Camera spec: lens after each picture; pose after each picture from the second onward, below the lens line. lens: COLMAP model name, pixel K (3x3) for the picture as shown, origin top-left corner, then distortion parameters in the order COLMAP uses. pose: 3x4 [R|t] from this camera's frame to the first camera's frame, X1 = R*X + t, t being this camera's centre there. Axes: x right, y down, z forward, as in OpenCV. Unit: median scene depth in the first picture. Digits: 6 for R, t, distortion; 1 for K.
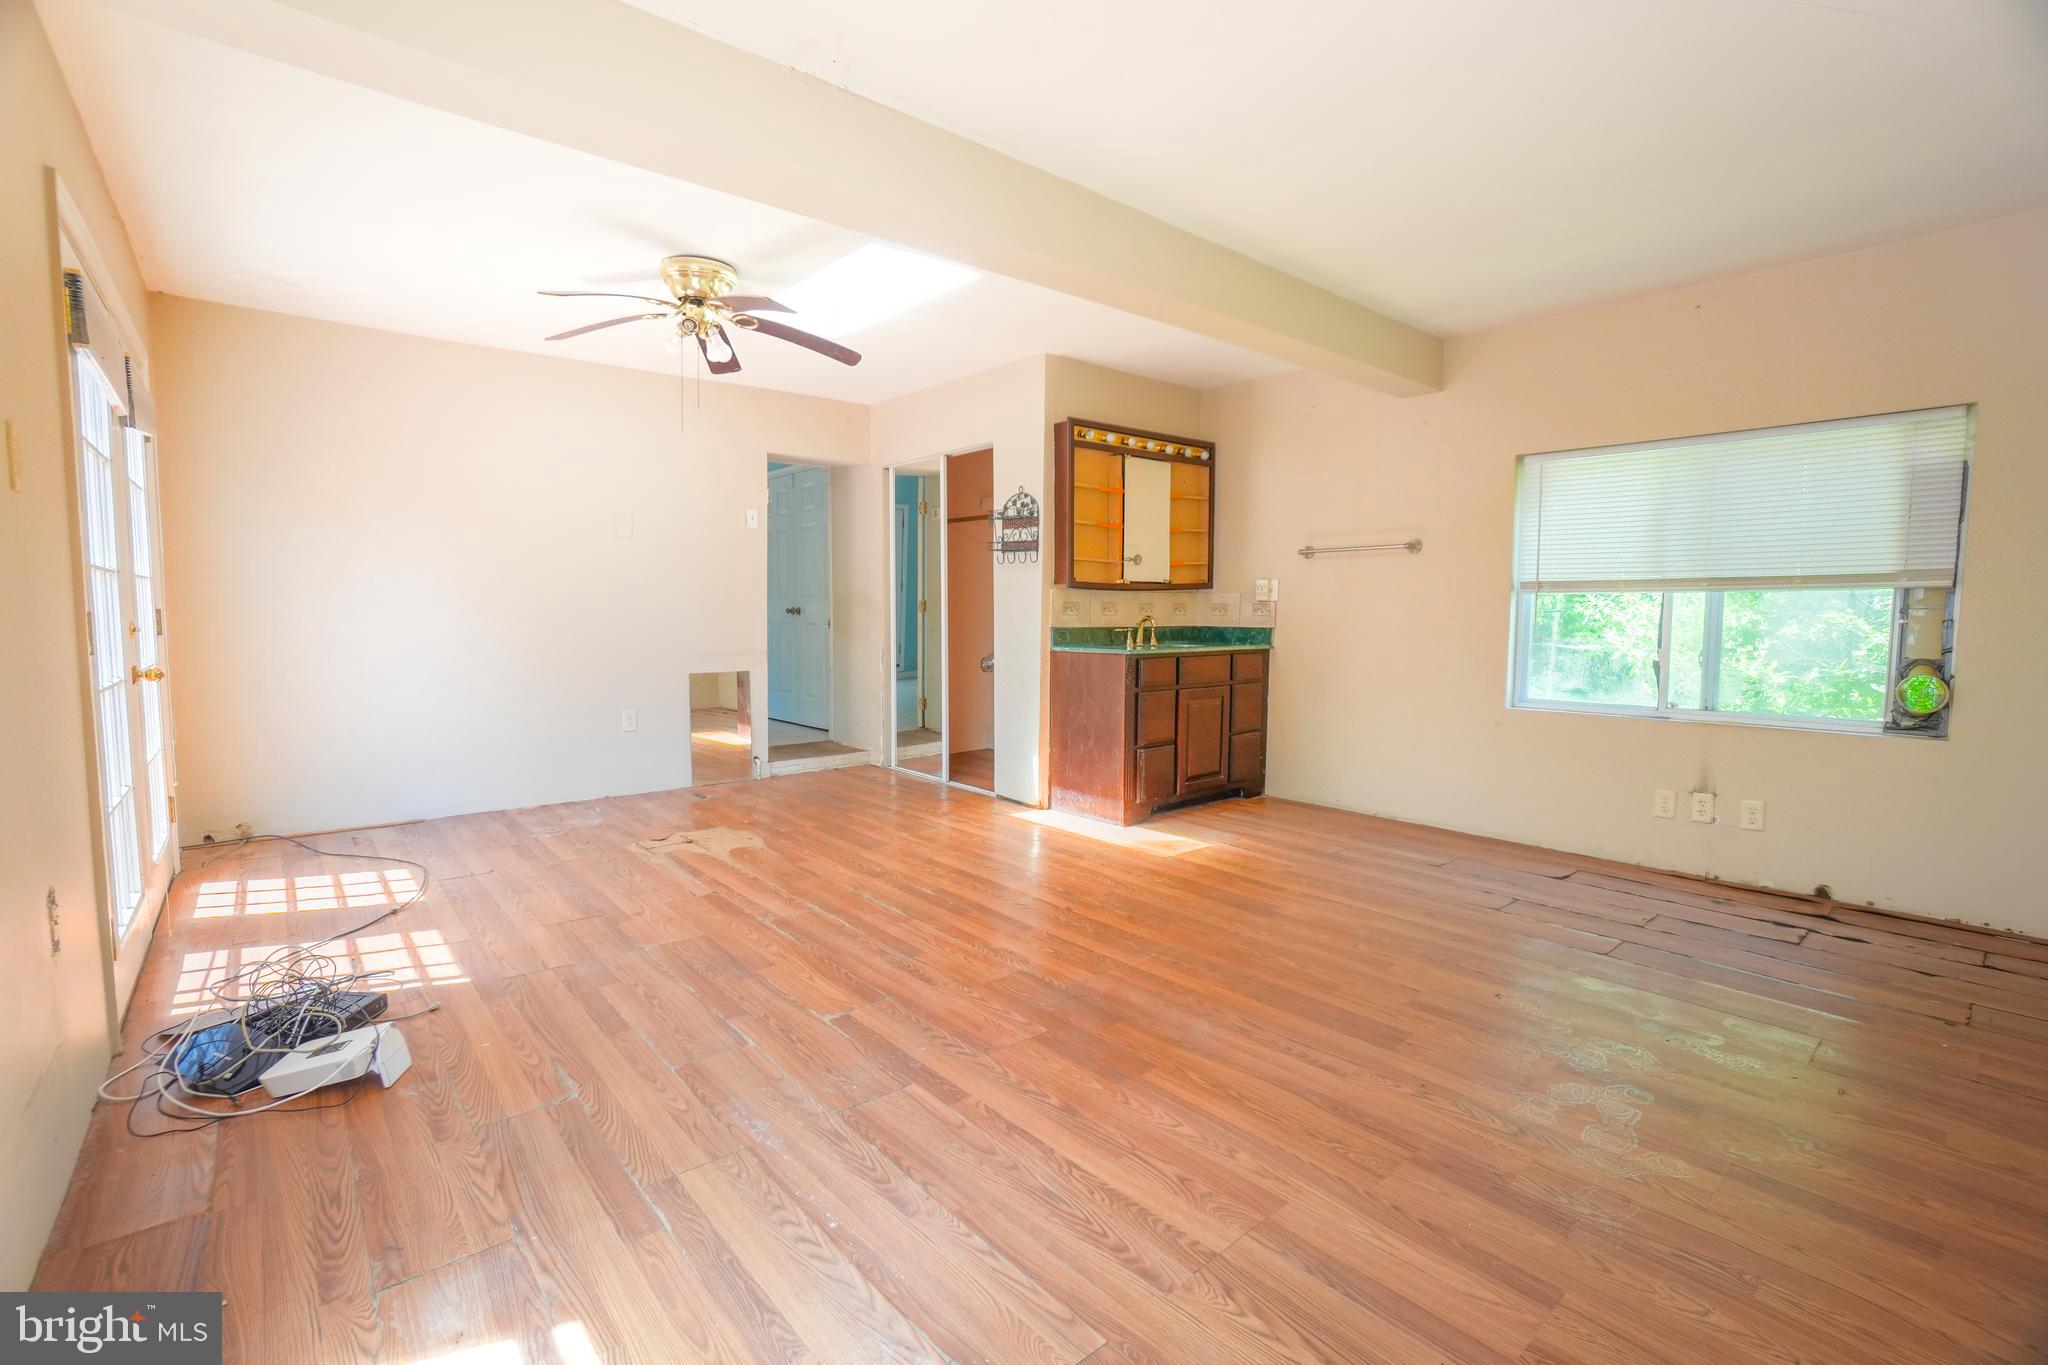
lens RADIAL K [[911.3, 0, 1009.1], [0, 911.3, 682.5], [0, 0, 1]] dist [-0.060573, 0.021612]
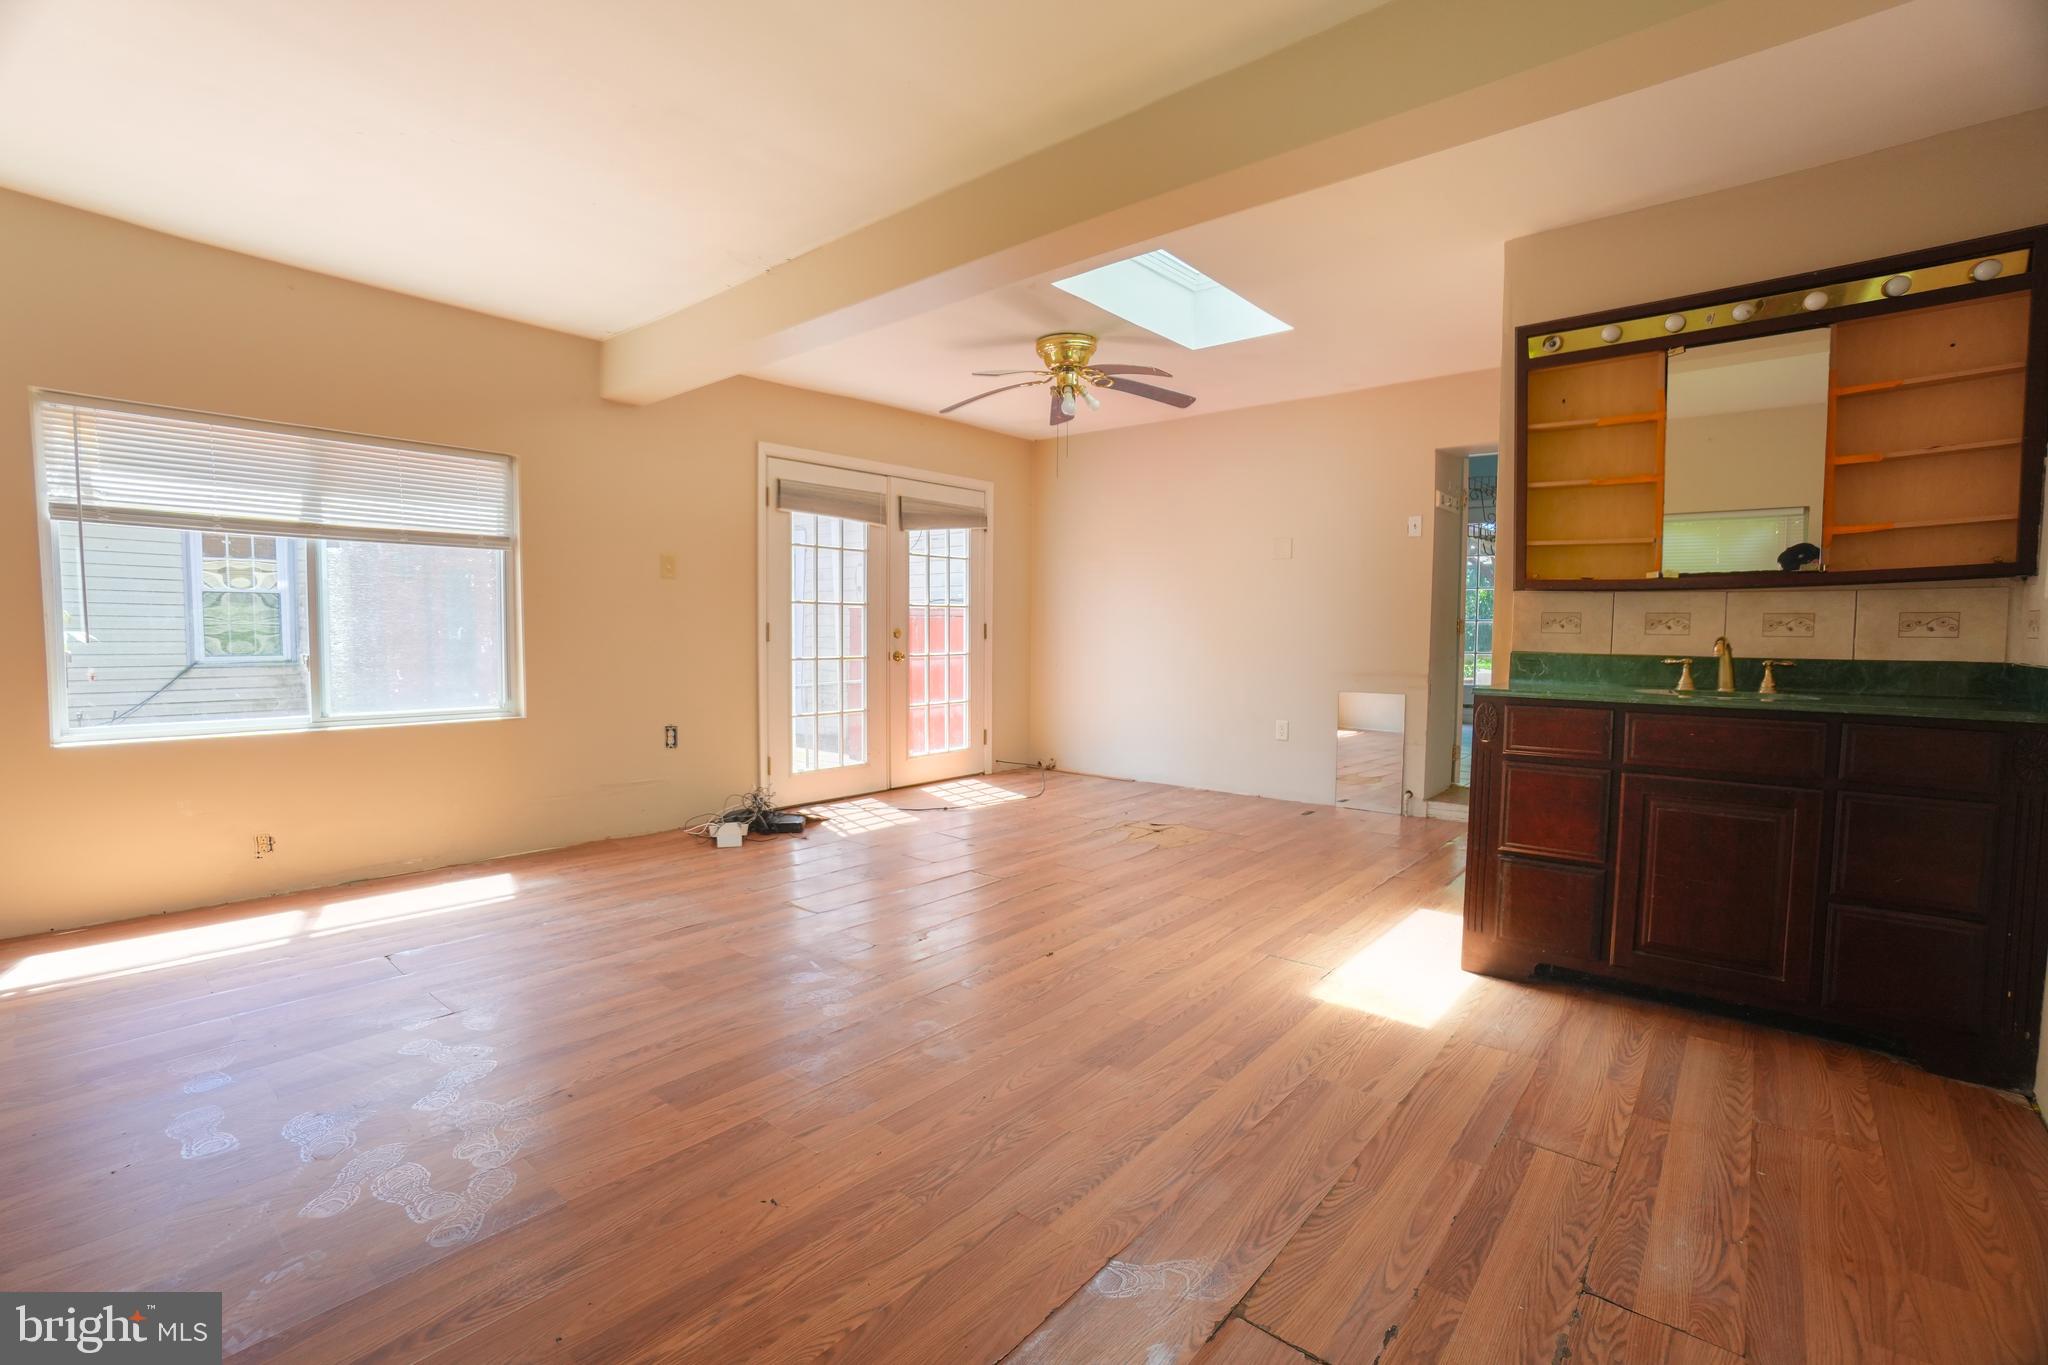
lens RADIAL K [[911.3, 0, 1009.1], [0, 911.3, 682.5], [0, 0, 1]] dist [-0.060573, 0.021612]
pose [[0.158216, 0.056702, -0.985775, 0.916007], [-0.086757, 0.995287, 0.043325, -0.051723], [0.983586, 0.078668, 0.162389, 0.791134]]
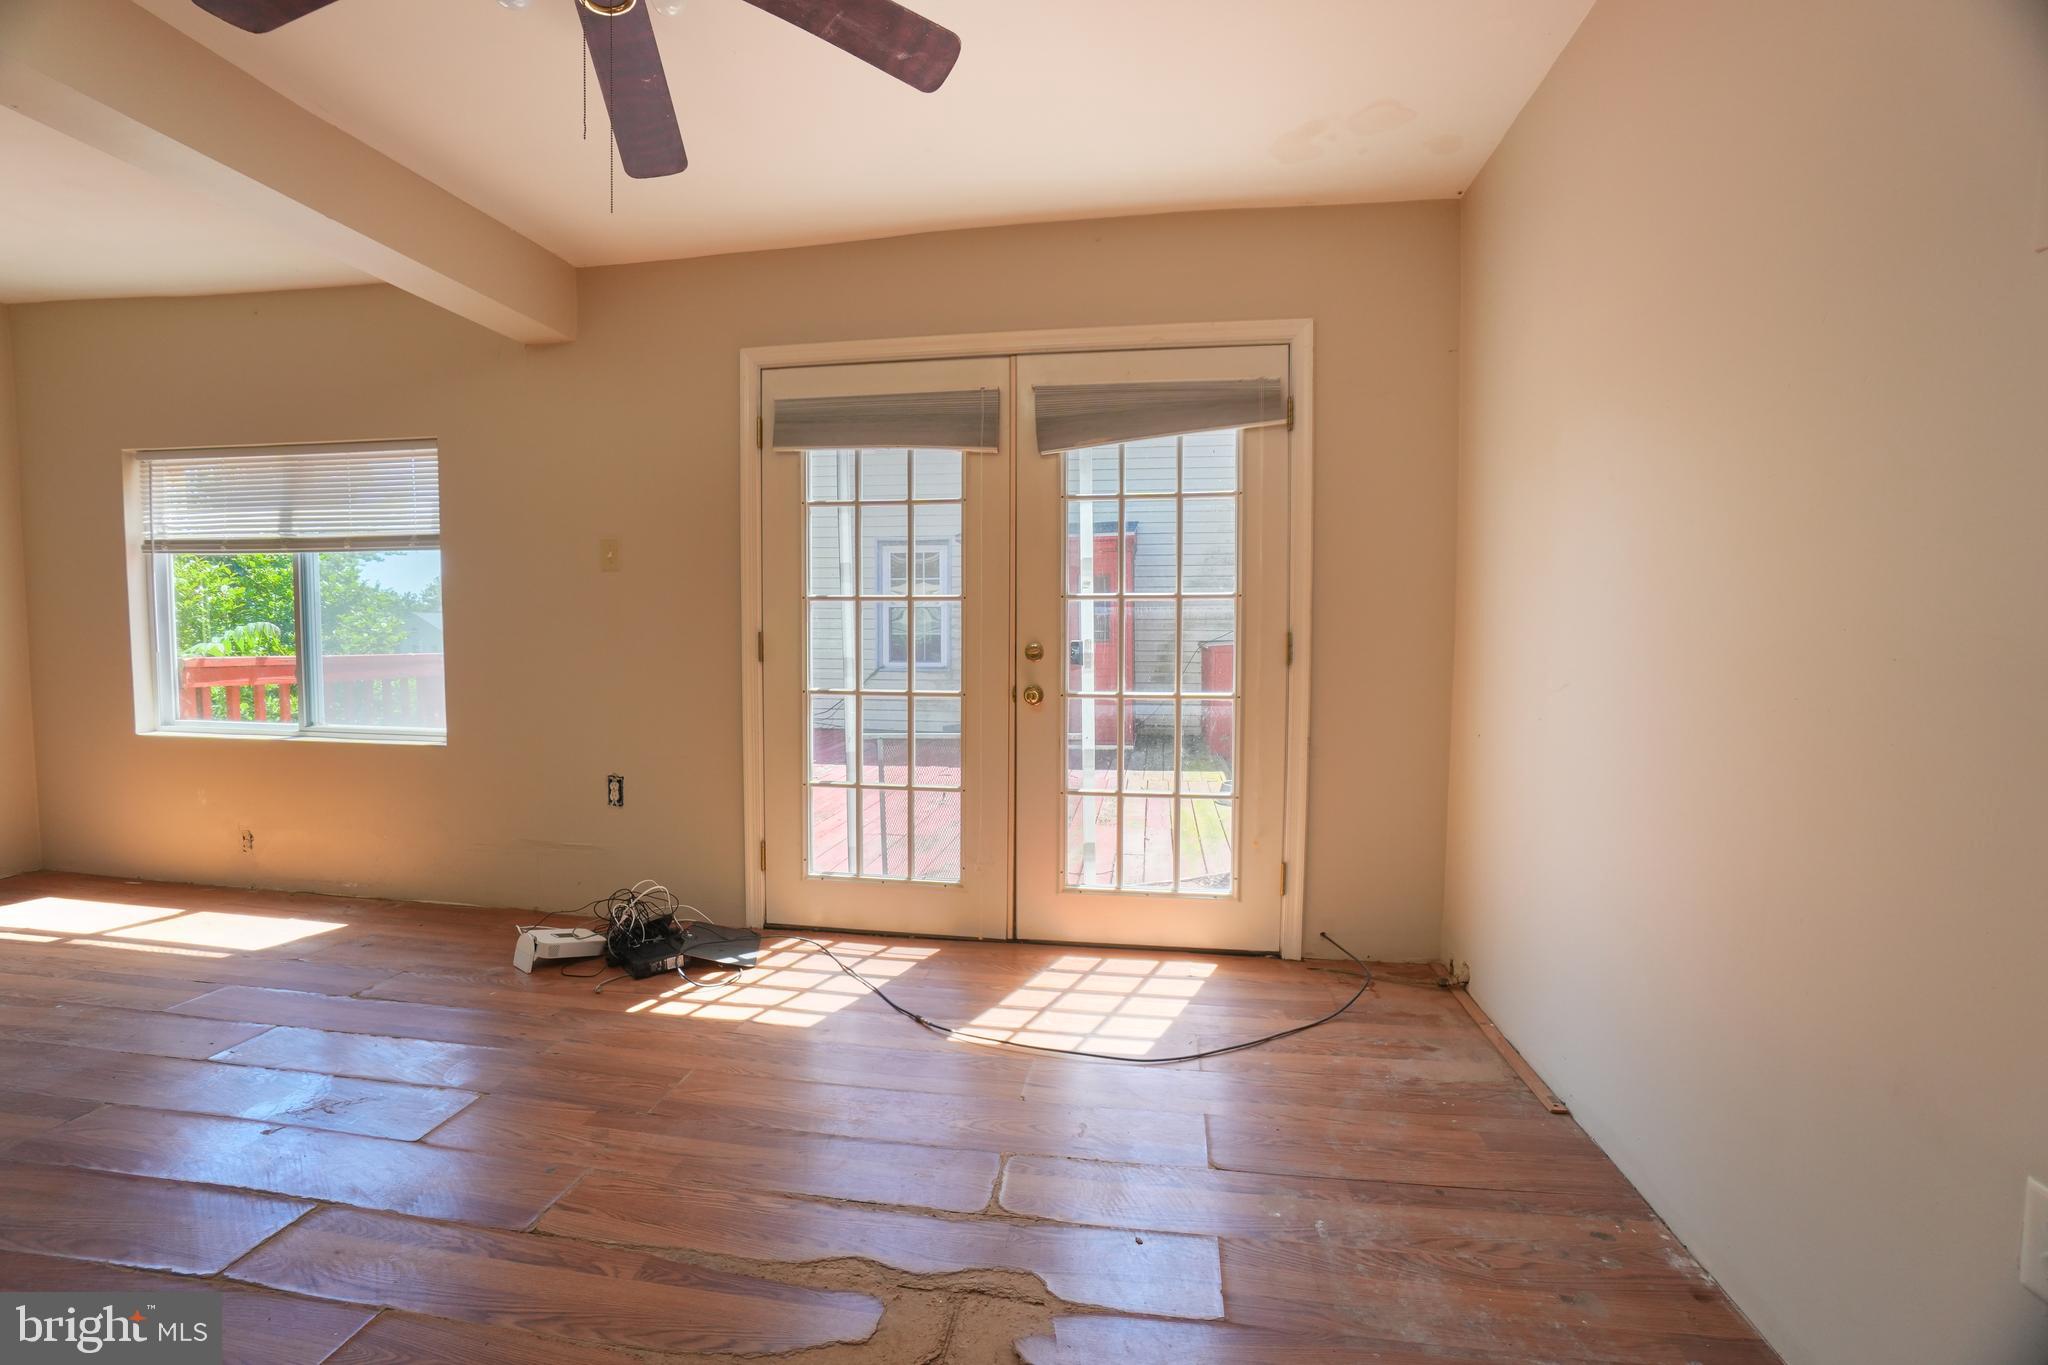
lens RADIAL K [[911.3, 0, 1009.1], [0, 911.3, 682.5], [0, 0, 1]] dist [-0.060573, 0.021612]
pose [[-0.761829, 0.027895, -0.647177, -0.240429], [-0.059260, 0.991882, 0.112510, -0.121827], [0.645062, 0.124065, -0.753991, 1.545734]]
